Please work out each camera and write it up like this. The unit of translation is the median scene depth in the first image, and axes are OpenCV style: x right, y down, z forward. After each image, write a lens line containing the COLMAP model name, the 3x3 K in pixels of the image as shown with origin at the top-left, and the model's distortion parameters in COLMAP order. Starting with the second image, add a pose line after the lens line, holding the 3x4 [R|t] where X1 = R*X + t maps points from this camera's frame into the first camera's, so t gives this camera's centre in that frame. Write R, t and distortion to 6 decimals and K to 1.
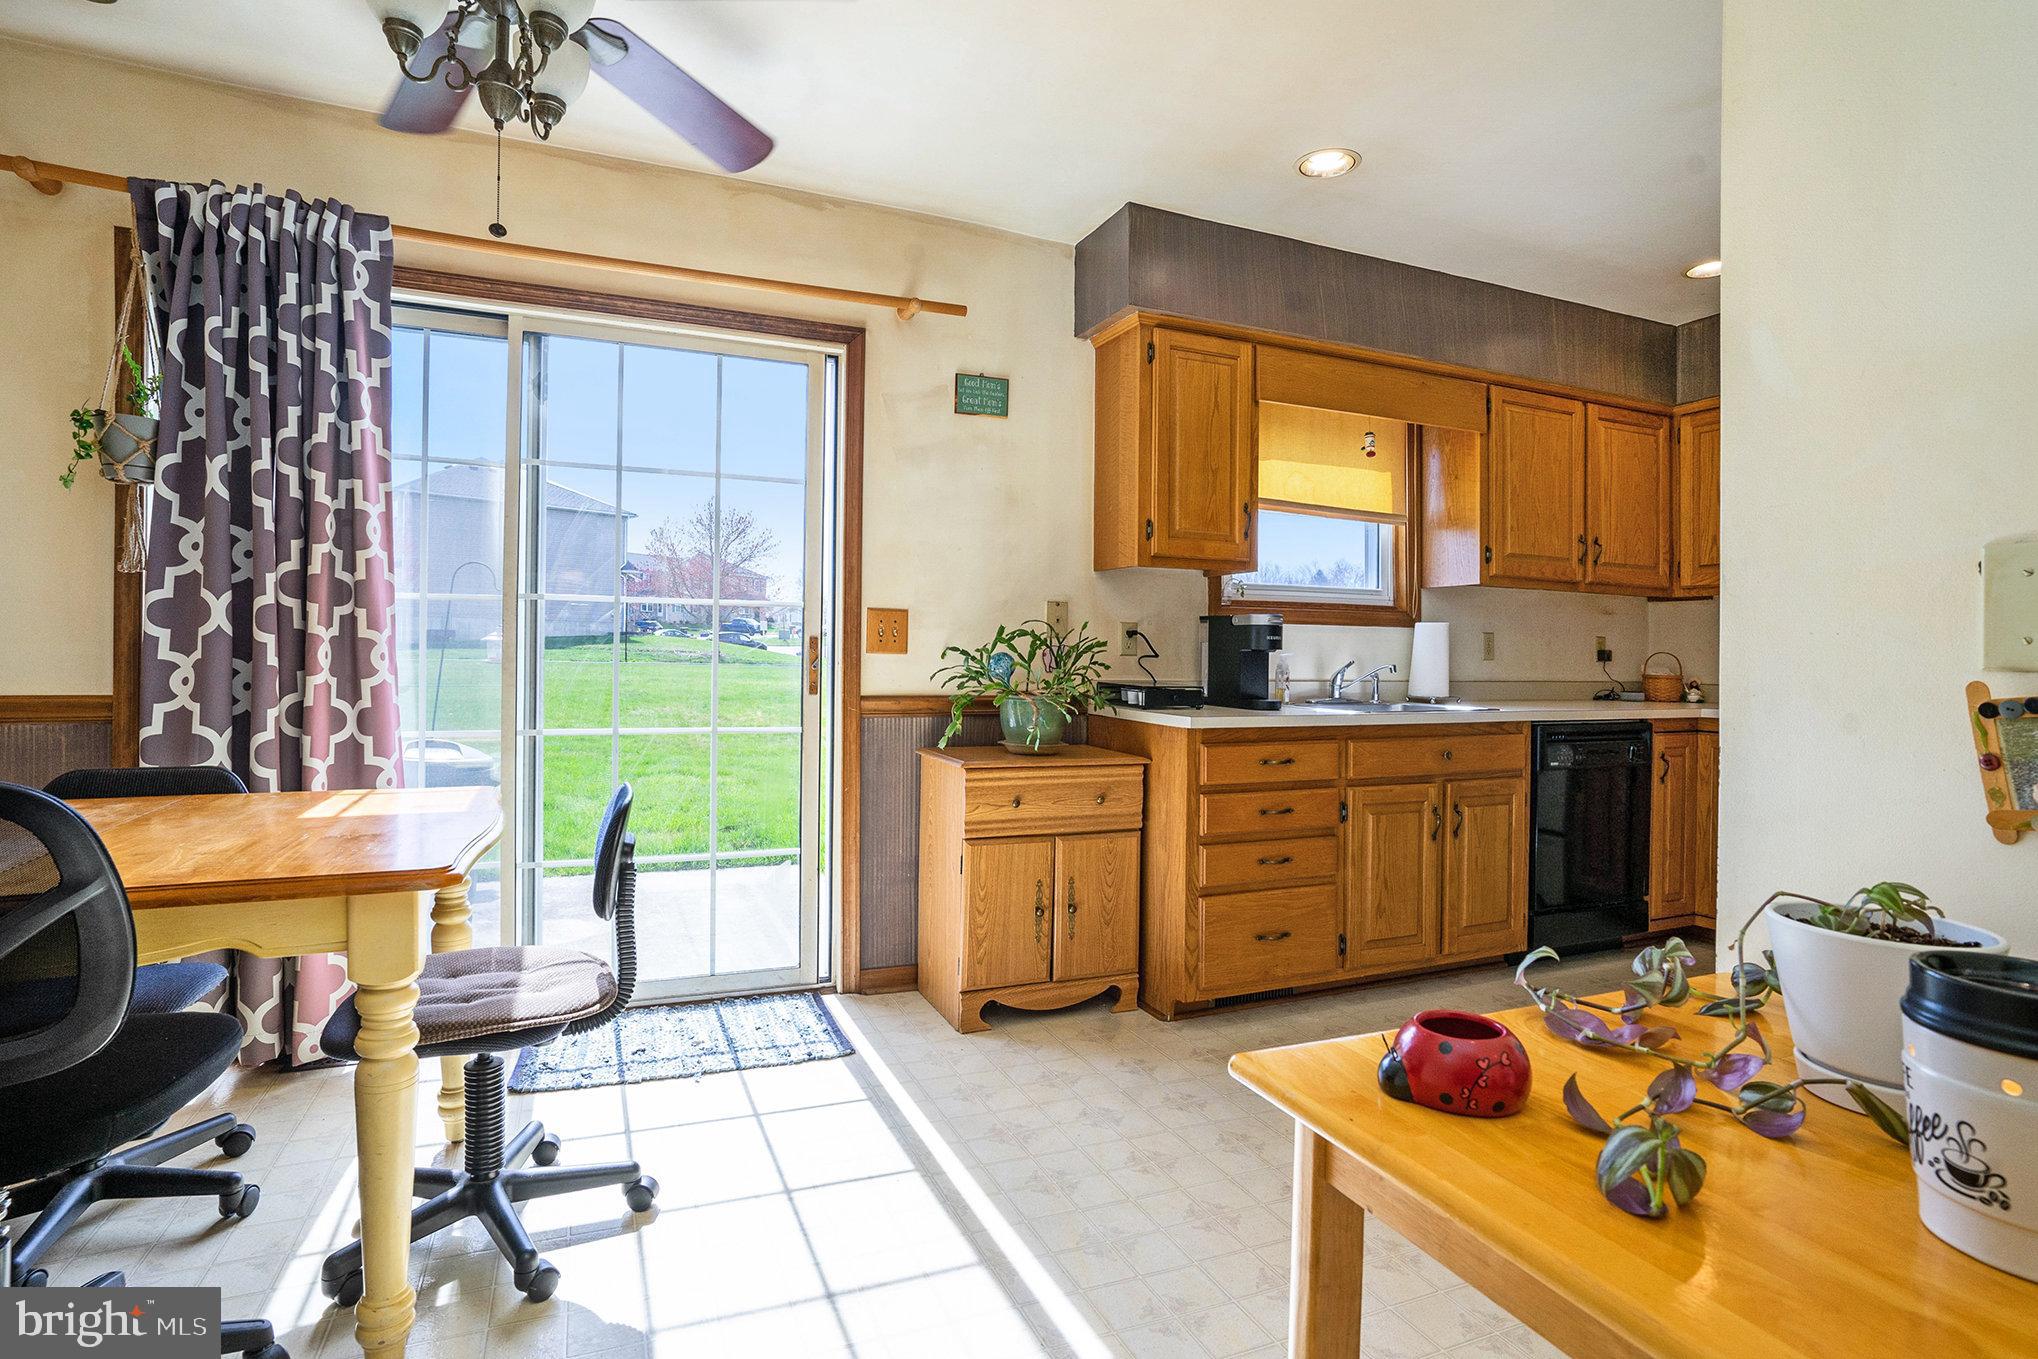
lens RADIAL K [[1016.0, 0, 1015.0], [0, 1016.0, 666.9], [0, 0, 1]] dist [-0.042995, 0.007643]
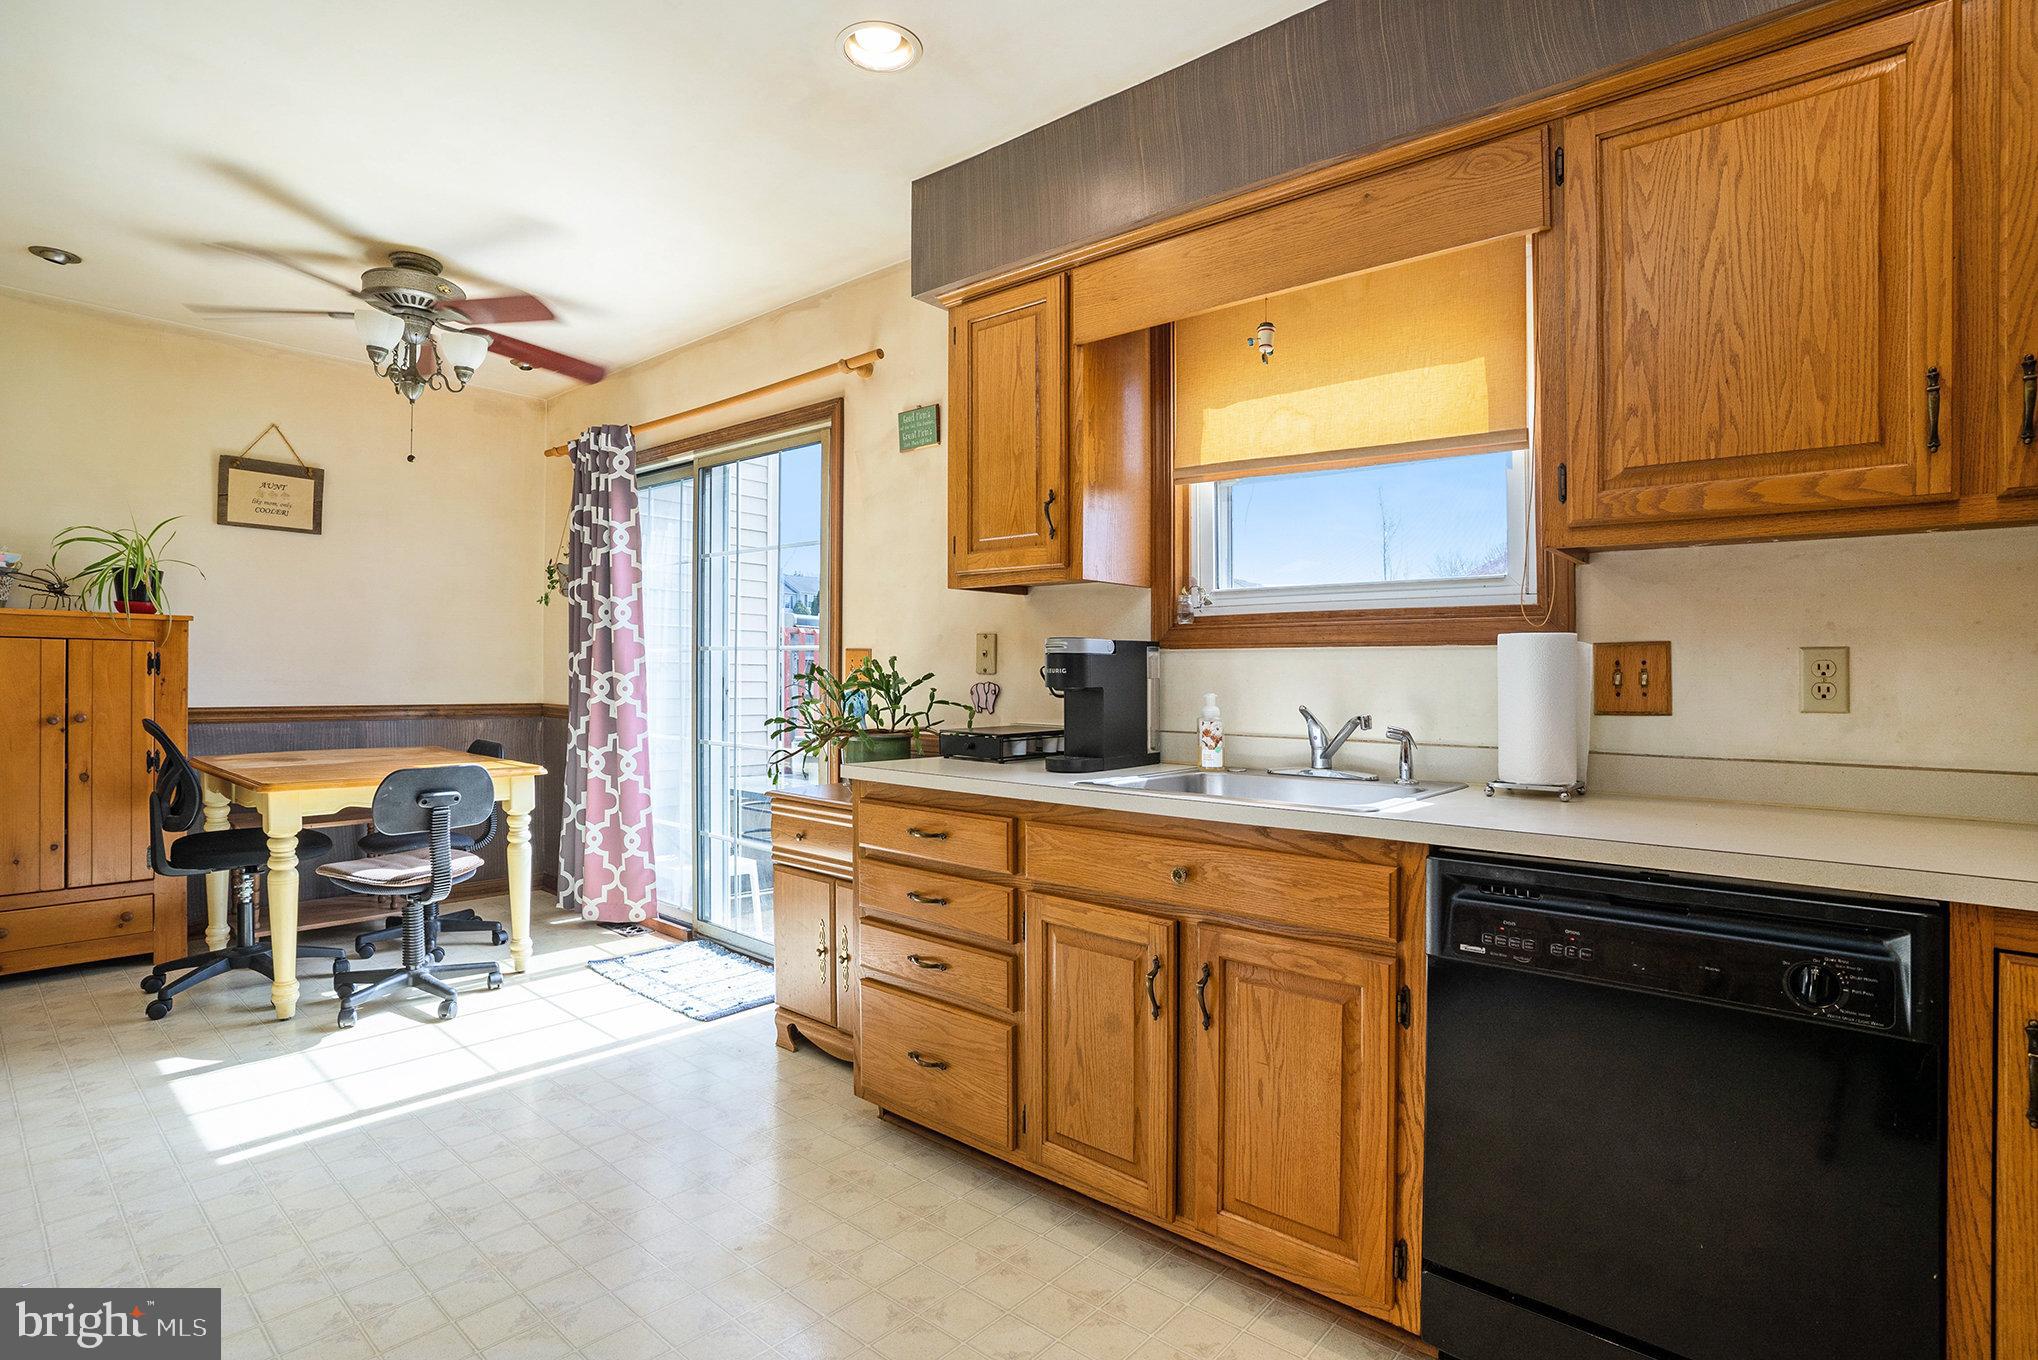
lens RADIAL K [[1016.0, 0, 1024.6], [0, 1016.0, 673.4], [0, 0, 1]] dist [-0.042995, 0.007643]
pose [[0.441668, -0.006632, -0.897154, 0.882461], [-0.014044, 0.999799, -0.014305, -0.016267], [0.897069, 0.018917, 0.441486, 0.650837]]
